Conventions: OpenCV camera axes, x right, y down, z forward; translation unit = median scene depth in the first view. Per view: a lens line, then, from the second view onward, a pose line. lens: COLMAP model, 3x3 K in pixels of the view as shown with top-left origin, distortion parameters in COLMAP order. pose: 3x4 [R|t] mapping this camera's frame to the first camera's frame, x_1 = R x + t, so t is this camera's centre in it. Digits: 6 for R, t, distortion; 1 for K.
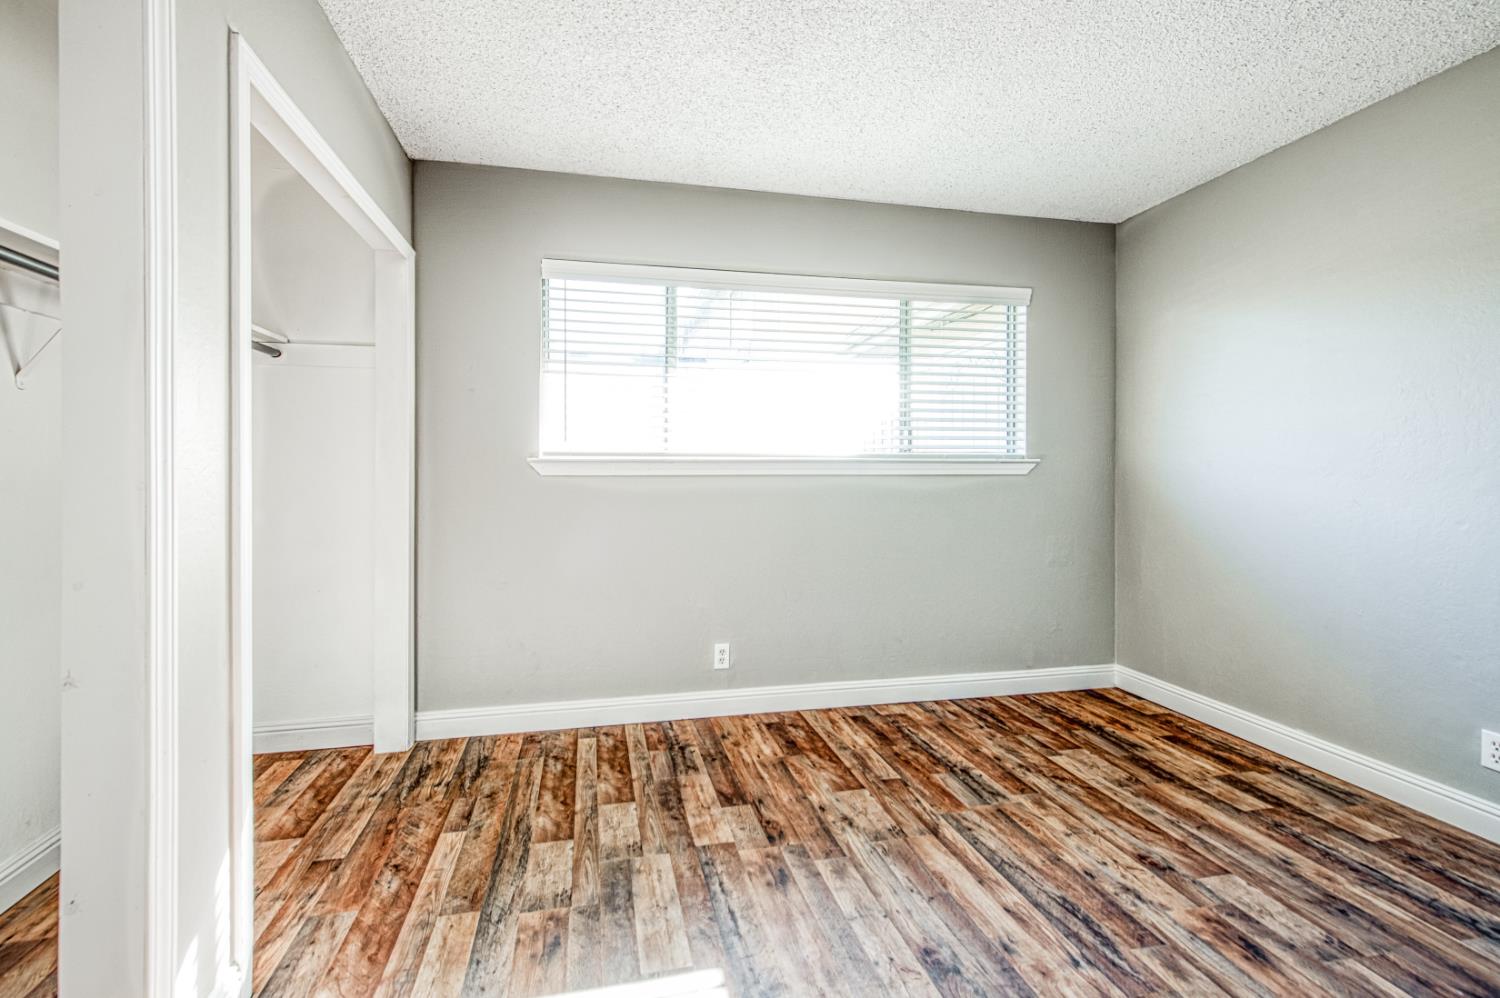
lens RADIAL K [[629.6, 0, 746.4], [0, 629.6, 469.8], [0, 0, 1]] dist [0.009609, 0.000006]
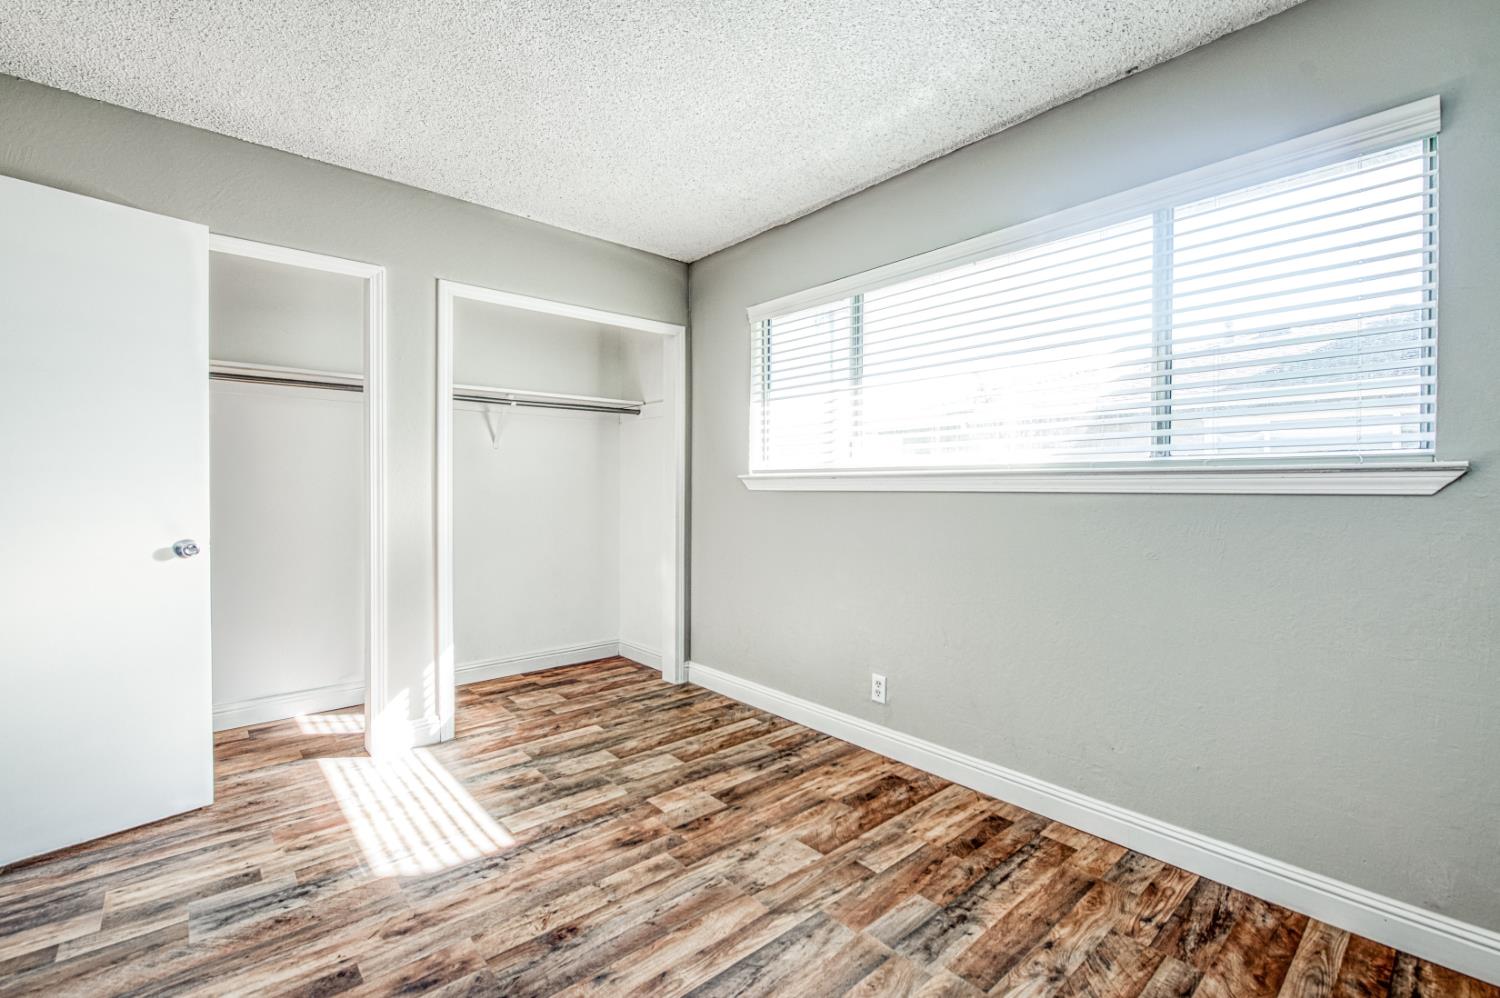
lens RADIAL K [[641.5, 0, 704.0], [0, 641.5, 490.4], [0, 0, 1]] dist [-0.011120, -0.000451]
pose [[0.474029, 0.006279, -0.880487, 0.788776], [-0.002103, 0.999980, 0.005999, 0.003087], [0.880507, -0.000991, 0.474033, 0.400862]]
